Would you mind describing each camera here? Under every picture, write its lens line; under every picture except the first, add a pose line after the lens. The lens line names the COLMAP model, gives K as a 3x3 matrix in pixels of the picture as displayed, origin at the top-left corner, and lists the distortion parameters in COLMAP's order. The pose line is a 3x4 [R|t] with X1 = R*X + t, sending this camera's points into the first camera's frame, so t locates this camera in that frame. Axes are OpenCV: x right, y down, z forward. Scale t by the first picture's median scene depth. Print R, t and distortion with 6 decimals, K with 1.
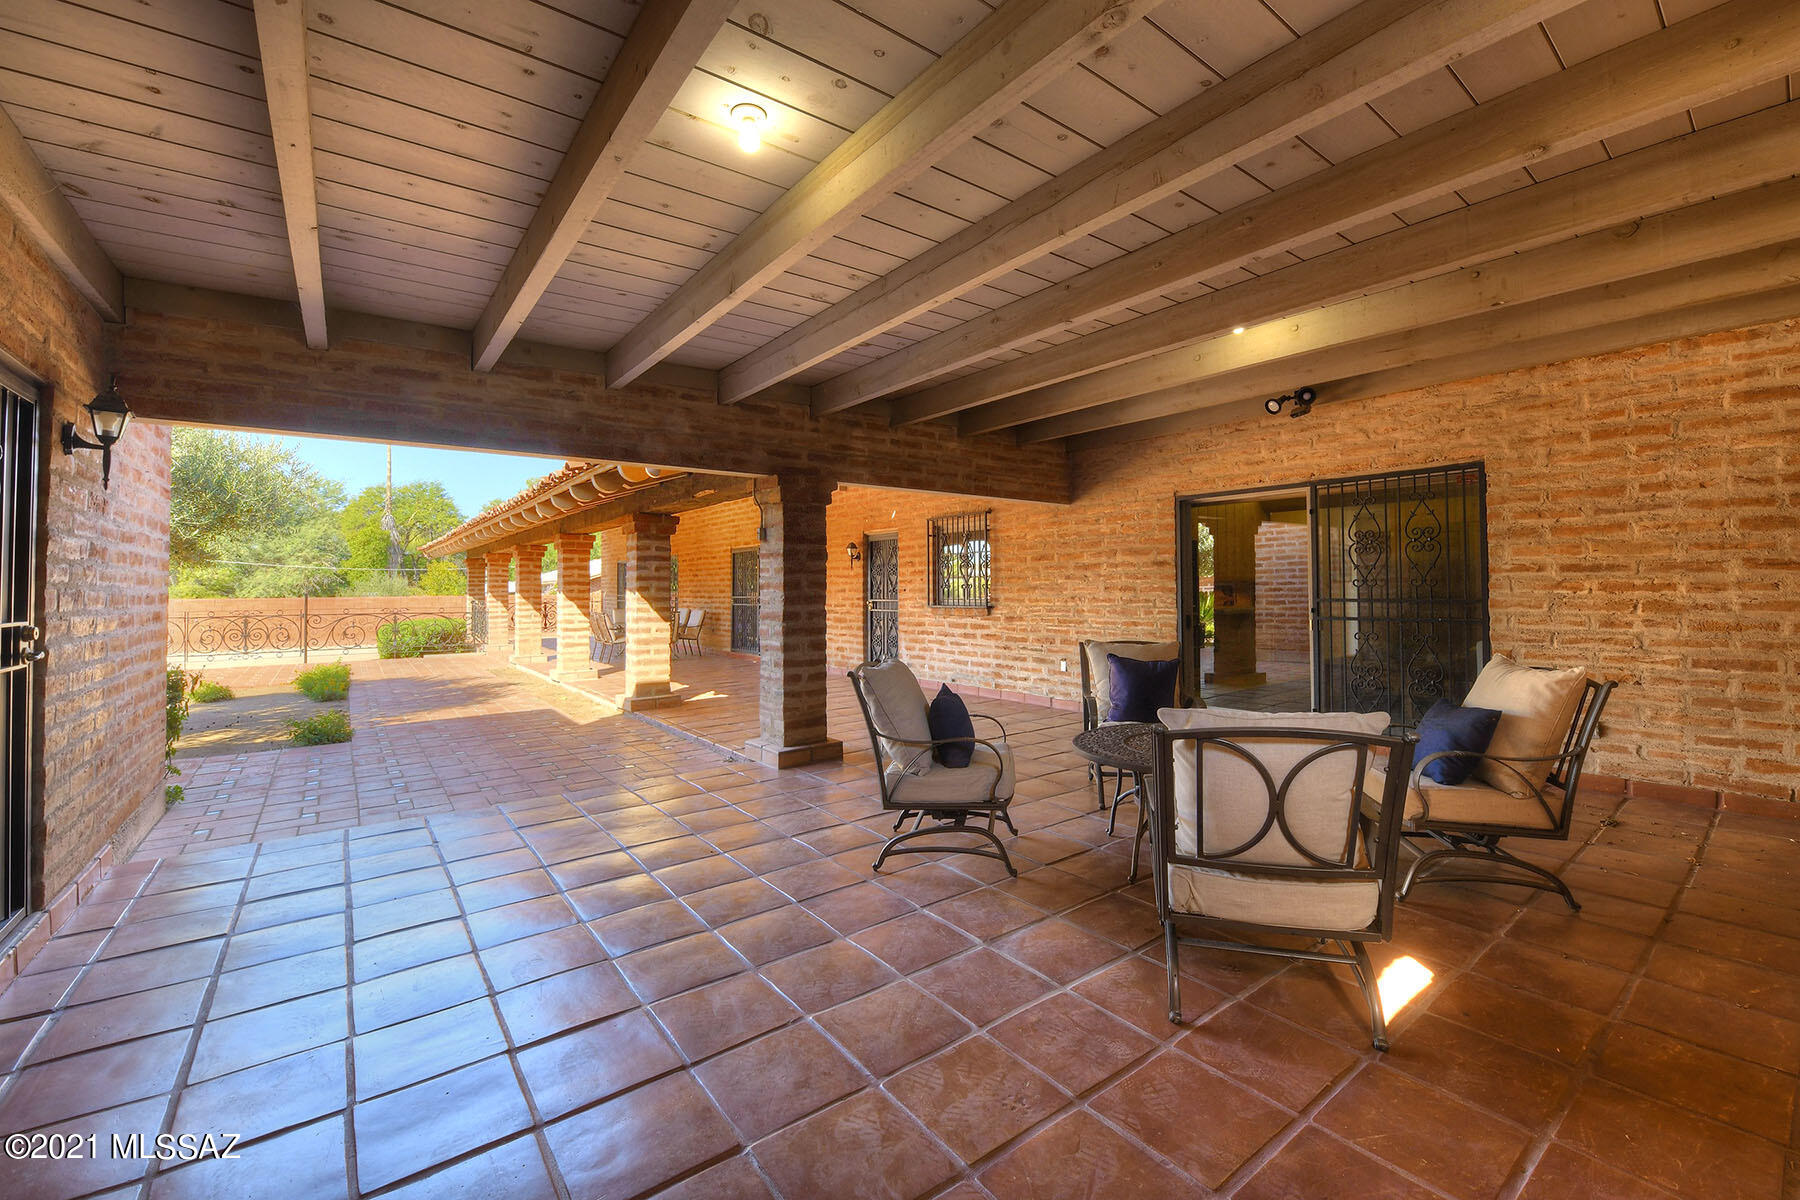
lens RADIAL K [[736.1, 0, 899.6], [0, 736.1, 581.4], [0, 0, 1]] dist [-0.015529, -0.001456]
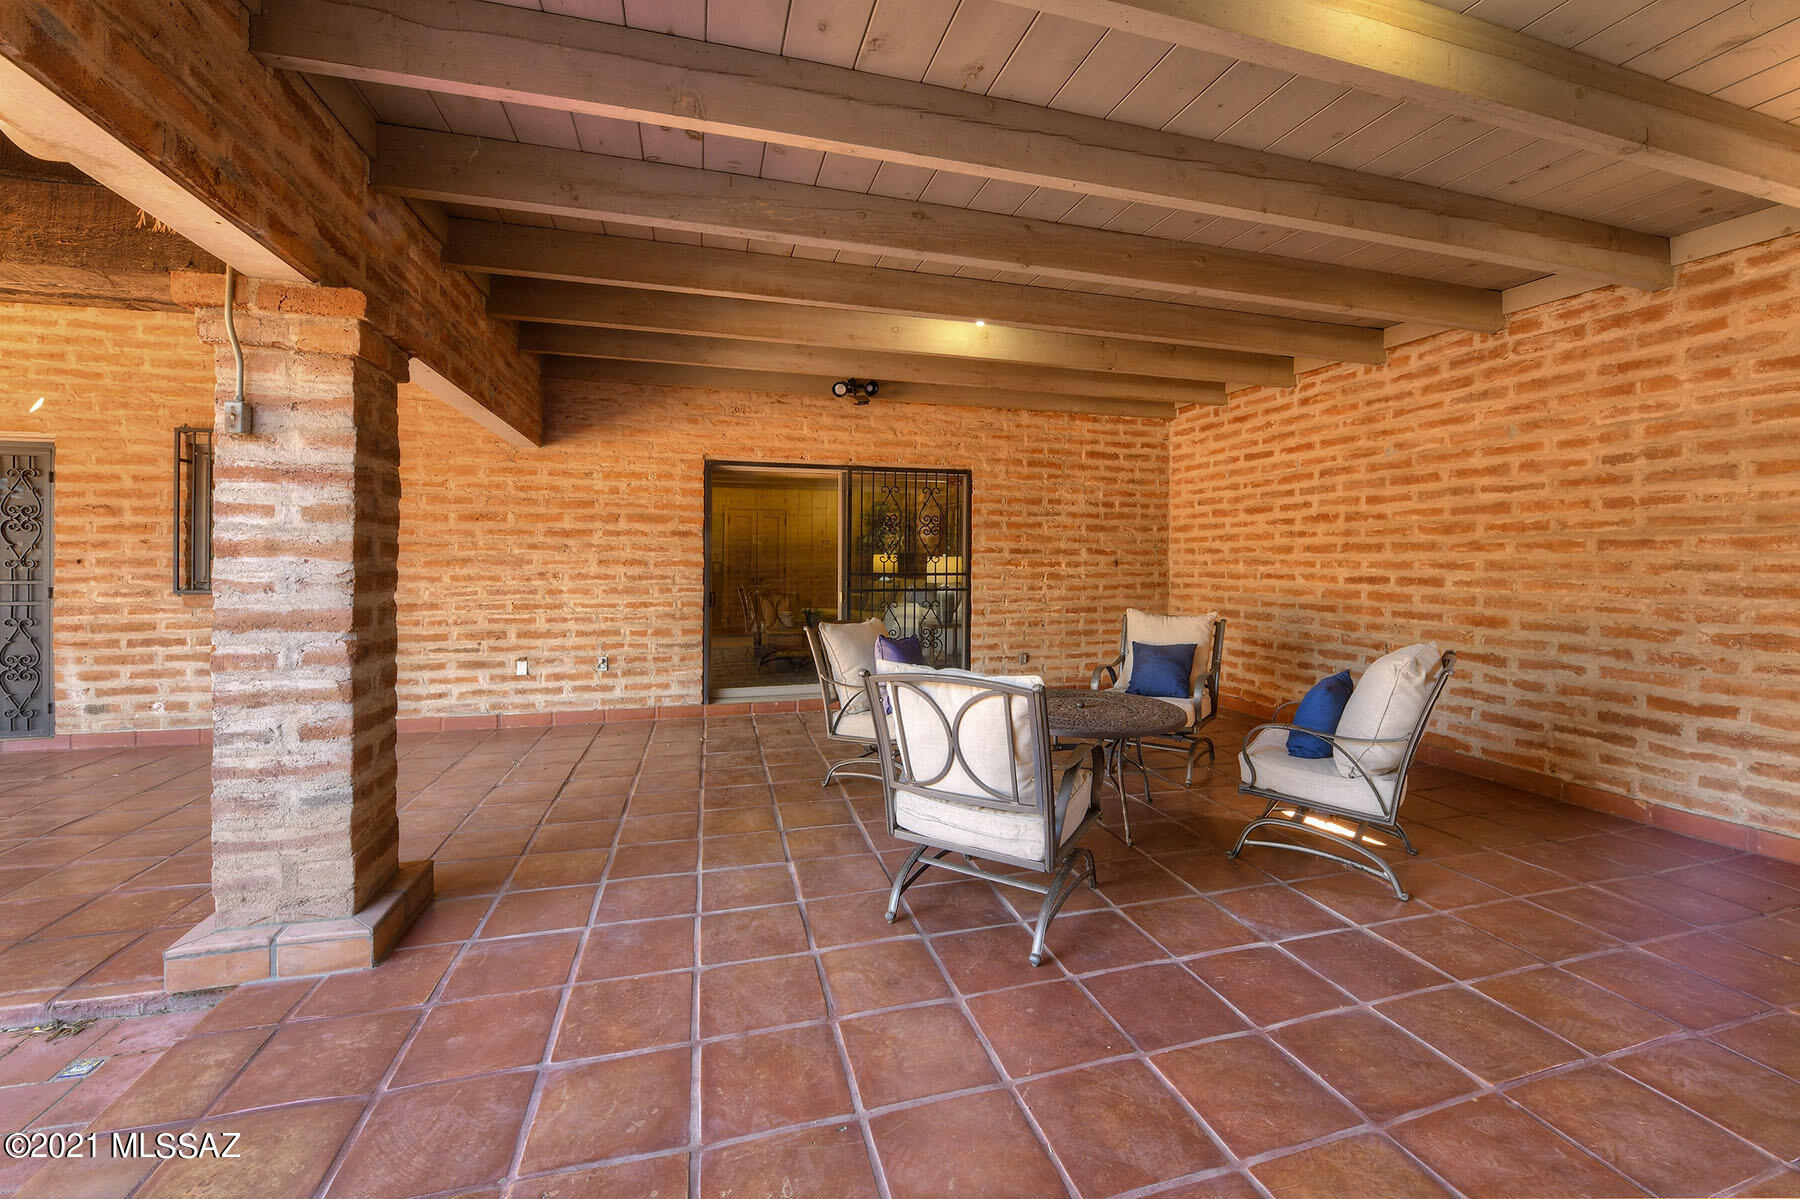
lens RADIAL K [[736.1, 0, 911.7], [0, 736.1, 577.2], [0, 0, 1]] dist [-0.015529, -0.001456]
pose [[0.356319, -0.011726, 0.934291, -0.507367], [-0.015587, 0.999708, 0.018491, 0.009070], [-0.934234, -0.021151, 0.356032, 0.611234]]
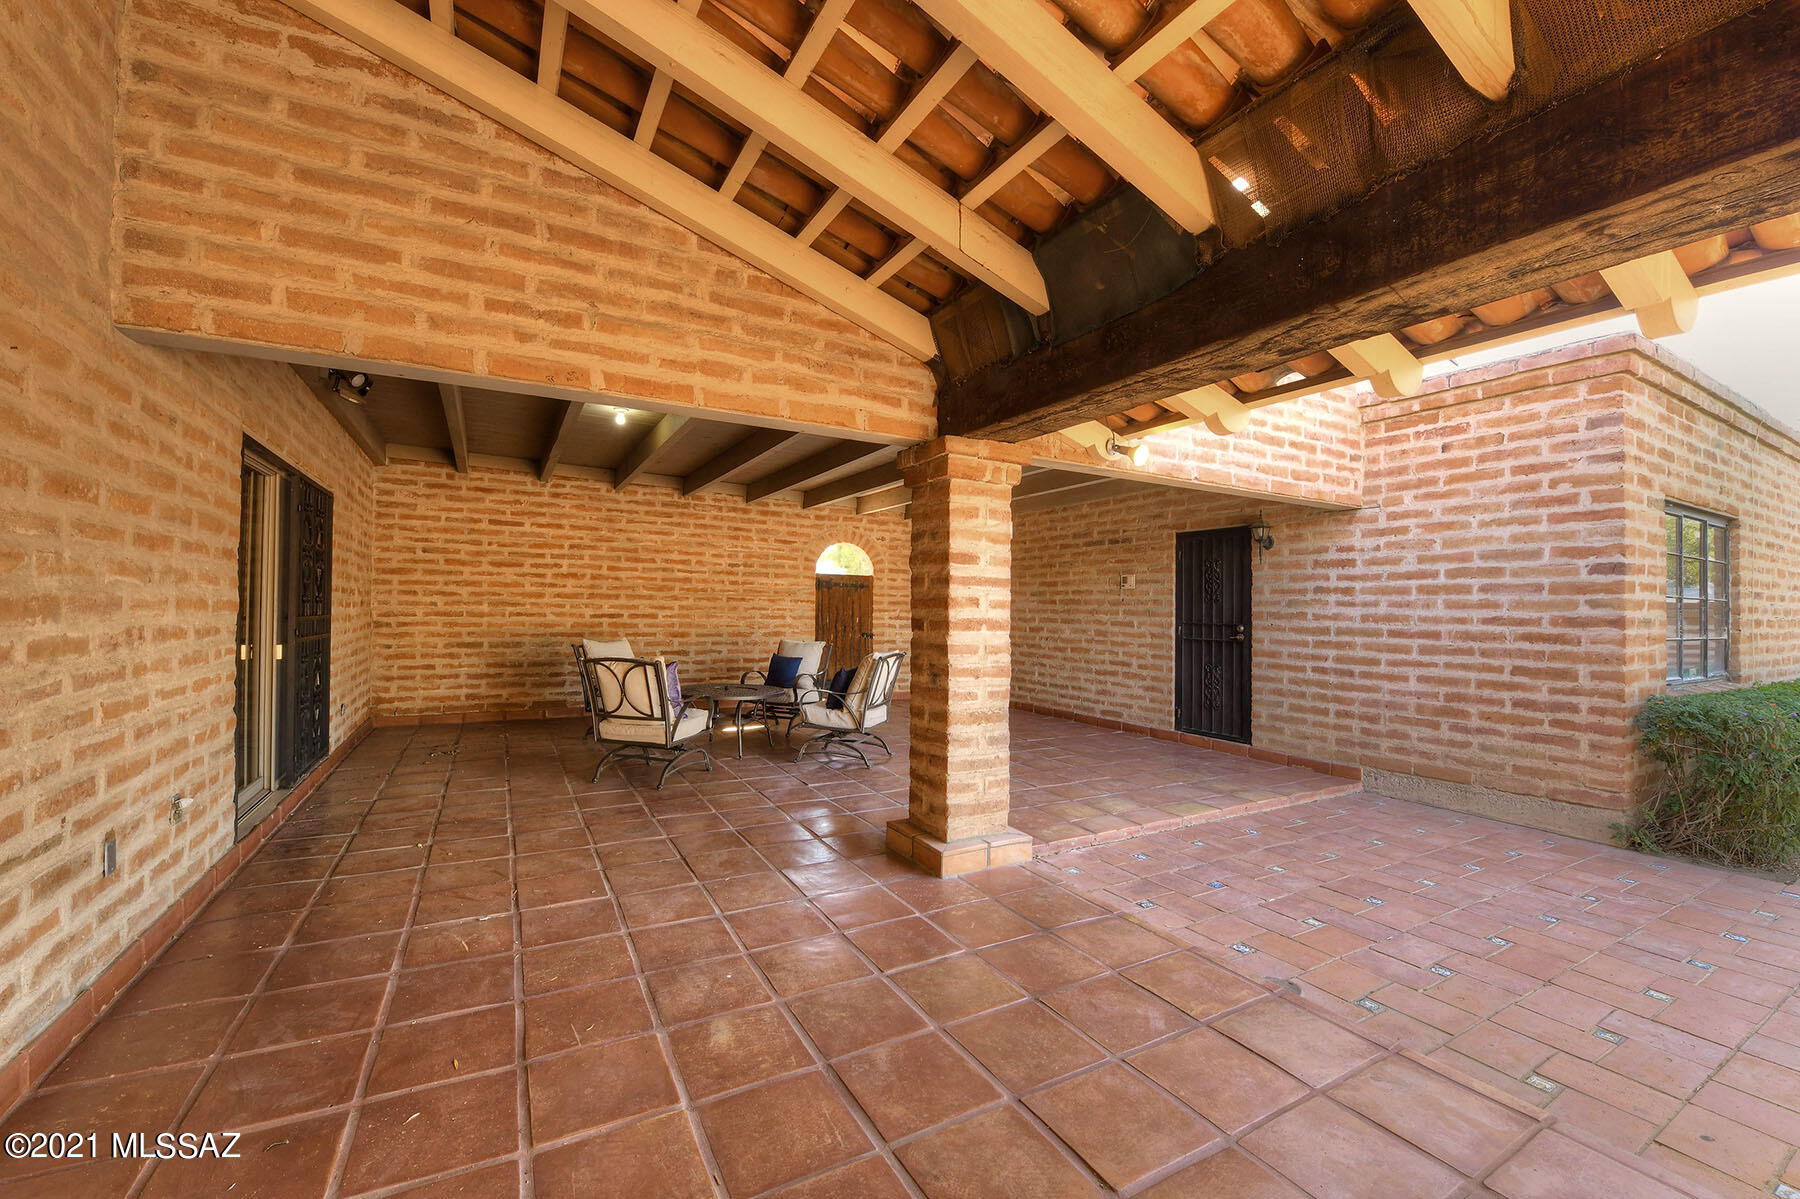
lens RADIAL K [[736.1, 0, 903.8], [0, 736.1, 597.8], [0, 0, 1]] dist [-0.015529, -0.001456]
pose [[-0.990573, -0.015055, 0.136157, -0.275938], [-0.016795, 0.999791, -0.011640, -0.009269], [-0.135954, -0.013817, -0.990619, 1.821808]]
